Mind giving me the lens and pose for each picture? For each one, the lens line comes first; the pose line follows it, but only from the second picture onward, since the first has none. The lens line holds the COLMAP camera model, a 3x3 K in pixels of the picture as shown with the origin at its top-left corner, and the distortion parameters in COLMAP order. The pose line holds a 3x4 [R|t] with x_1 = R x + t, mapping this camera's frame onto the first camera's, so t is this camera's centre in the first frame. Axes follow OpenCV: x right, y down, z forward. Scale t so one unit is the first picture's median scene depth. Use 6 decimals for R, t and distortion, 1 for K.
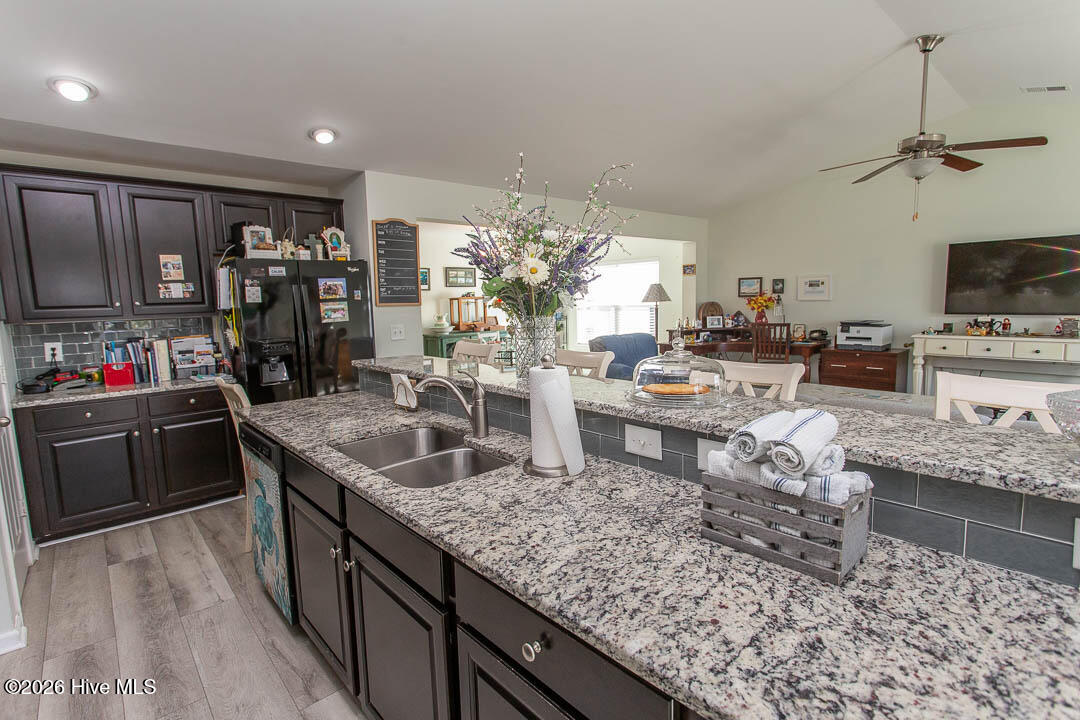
lens RADIAL K [[514.8, 0, 539.1], [0, 514.8, 355.6], [0, 0, 1]] dist [0.000746, 0.000190]
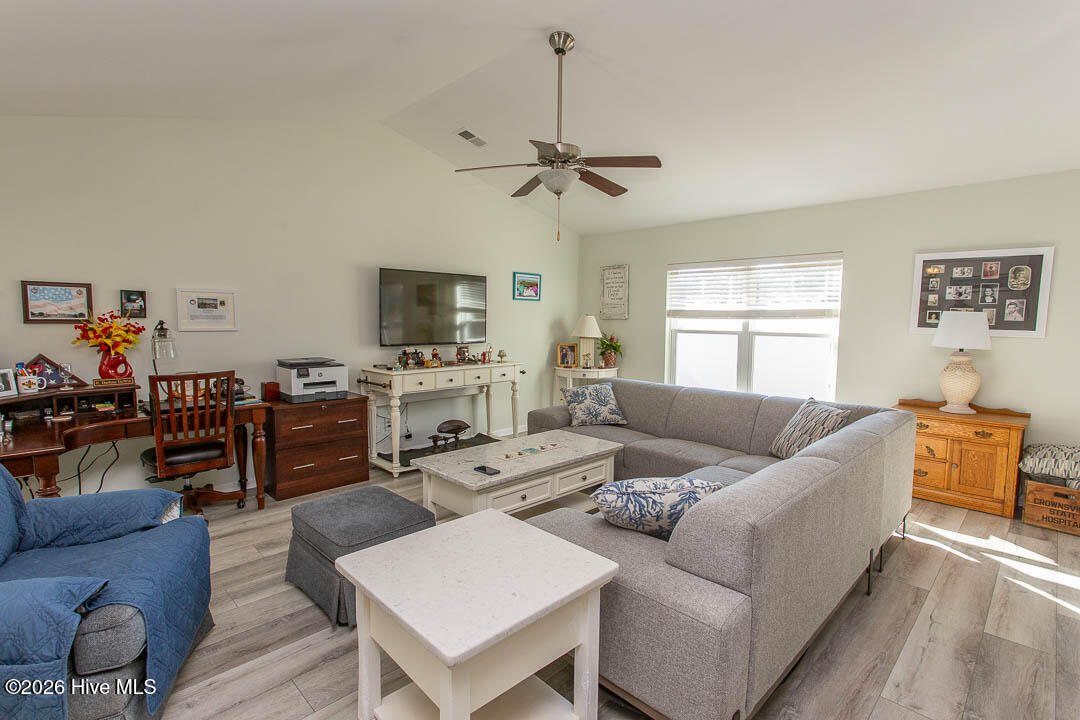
lens RADIAL K [[514.8, 0, 539.1], [0, 514.8, 355.6], [0, 0, 1]] dist [0.000746, 0.000190]
pose [[-0.051241, -0.047144, 0.997573, -0.101480], [0.106117, 0.992973, 0.052377, -0.076137], [-0.993032, 0.108544, -0.045879, 0.714865]]
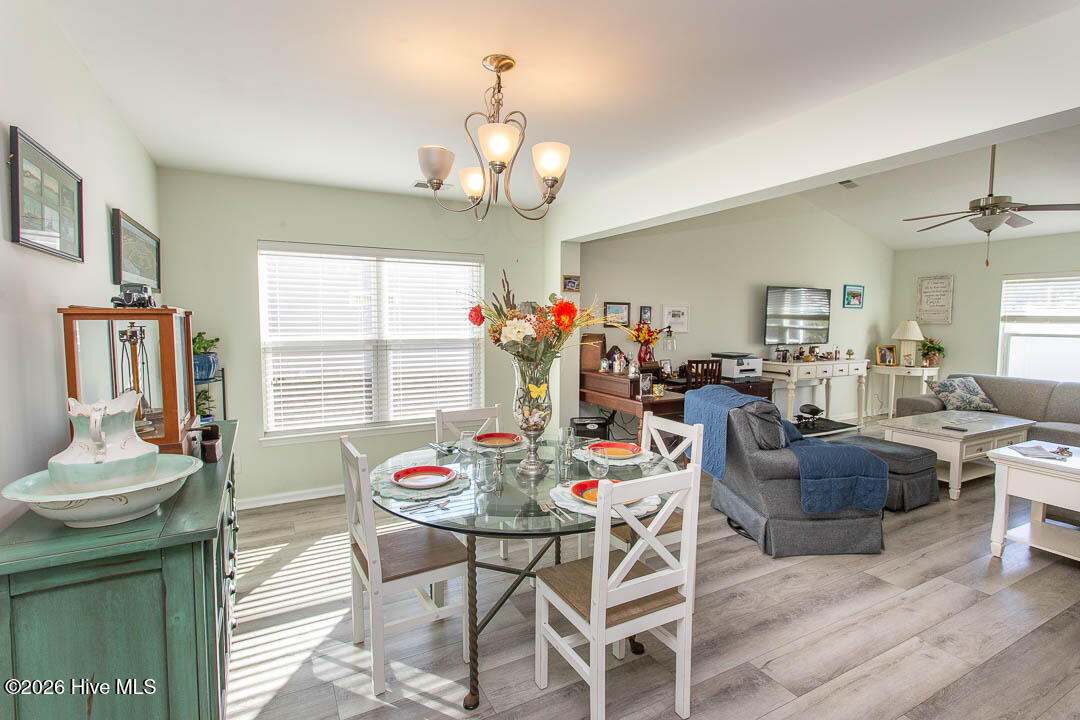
lens RADIAL K [[514.8, 0, 539.1], [0, 514.8, 355.6], [0, 0, 1]] dist [0.000746, 0.000190]
pose [[0.235945, -0.037576, 0.971040, -0.439918], [0.097678, 0.995108, 0.014773, -0.114698], [-0.966845, 0.091364, 0.238461, 1.129987]]
